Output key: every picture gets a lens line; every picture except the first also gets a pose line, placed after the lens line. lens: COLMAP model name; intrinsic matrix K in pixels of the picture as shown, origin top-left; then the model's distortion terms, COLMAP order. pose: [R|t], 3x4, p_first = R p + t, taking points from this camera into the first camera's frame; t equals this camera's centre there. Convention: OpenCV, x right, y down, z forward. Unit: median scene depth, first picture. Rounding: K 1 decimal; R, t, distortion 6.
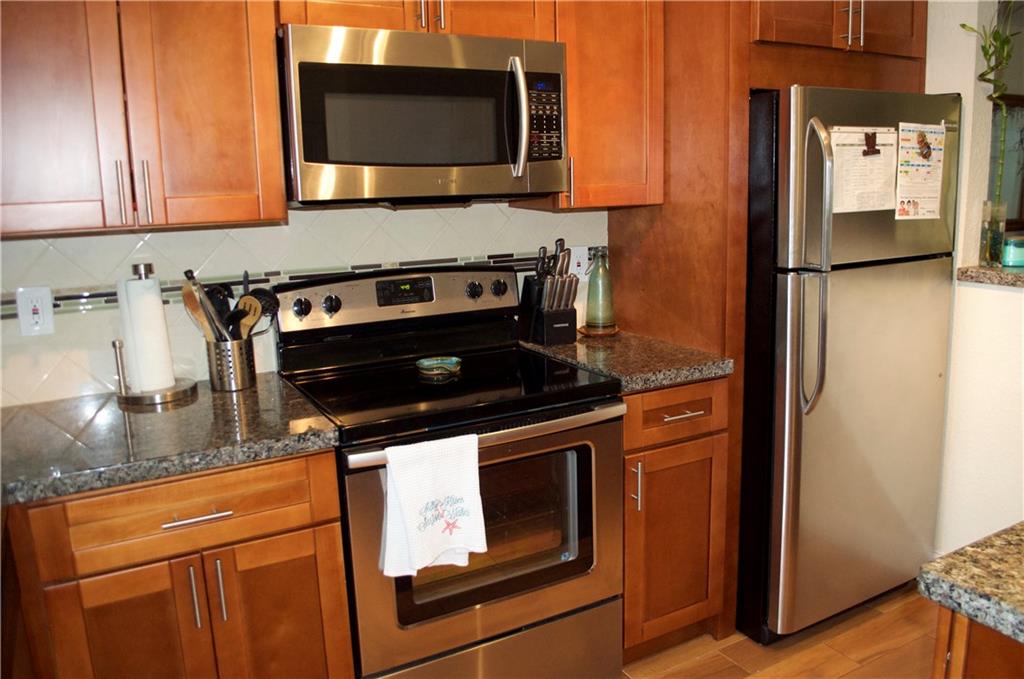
lens RADIAL K [[834.8, 0, 524.1], [0, 834.8, 332.0], [0, 0, 1]] dist [-0.076547, -0.003512]
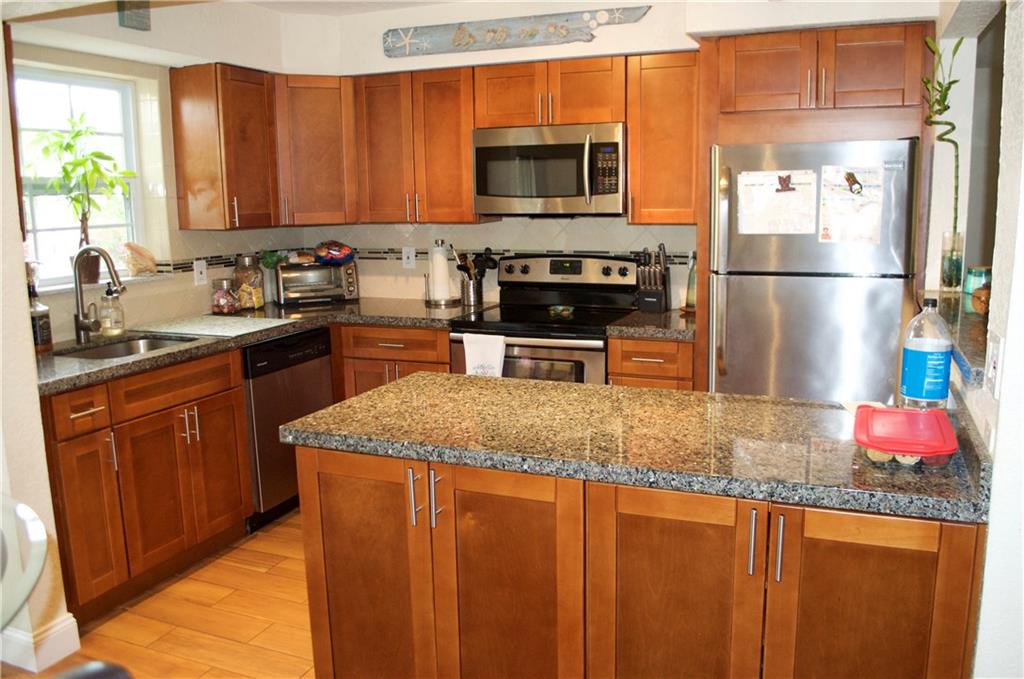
lens RADIAL K [[803.6, 0, 531.1], [0, 803.6, 336.0], [0, 0, 1]] dist [-0.085164, 0.006761]
pose [[0.622740, 0.147196, -0.768458, 1.198433], [-0.145396, 0.986809, 0.071195, -0.016520], [0.768801, 0.067395, 0.635927, -0.122436]]
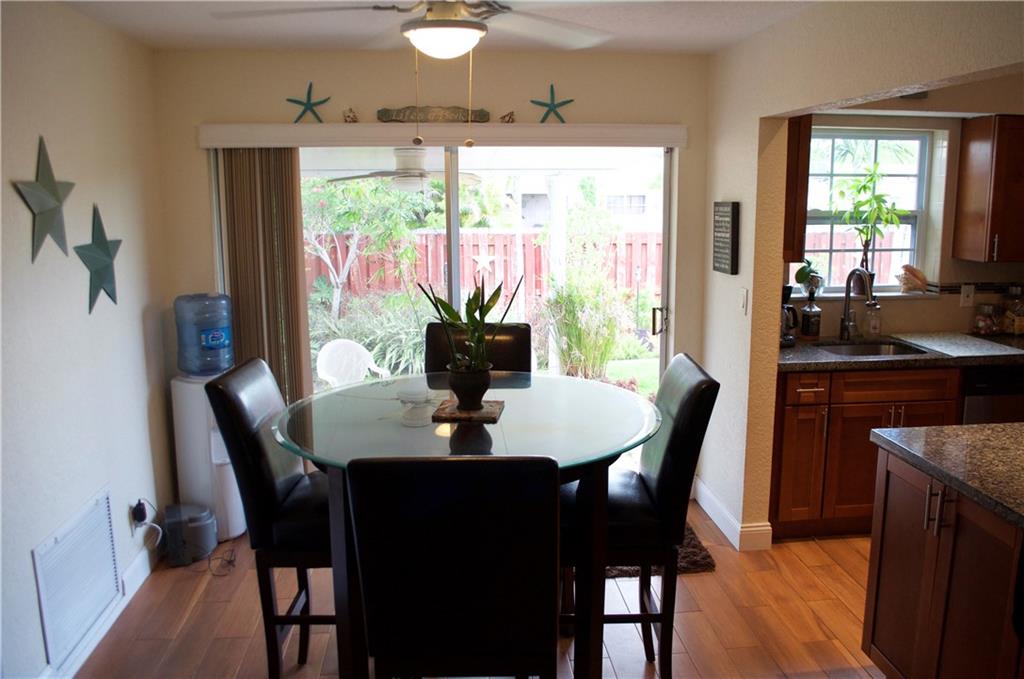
lens RADIAL K [[803.6, 0, 531.1], [0, 803.6, 336.0], [0, 0, 1]] dist [-0.085164, 0.006761]
pose [[-0.402410, 0.186035, -0.896358, 1.602185], [-0.155487, 0.951019, 0.267184, -0.182934], [0.902158, 0.246889, -0.353774, 0.149016]]
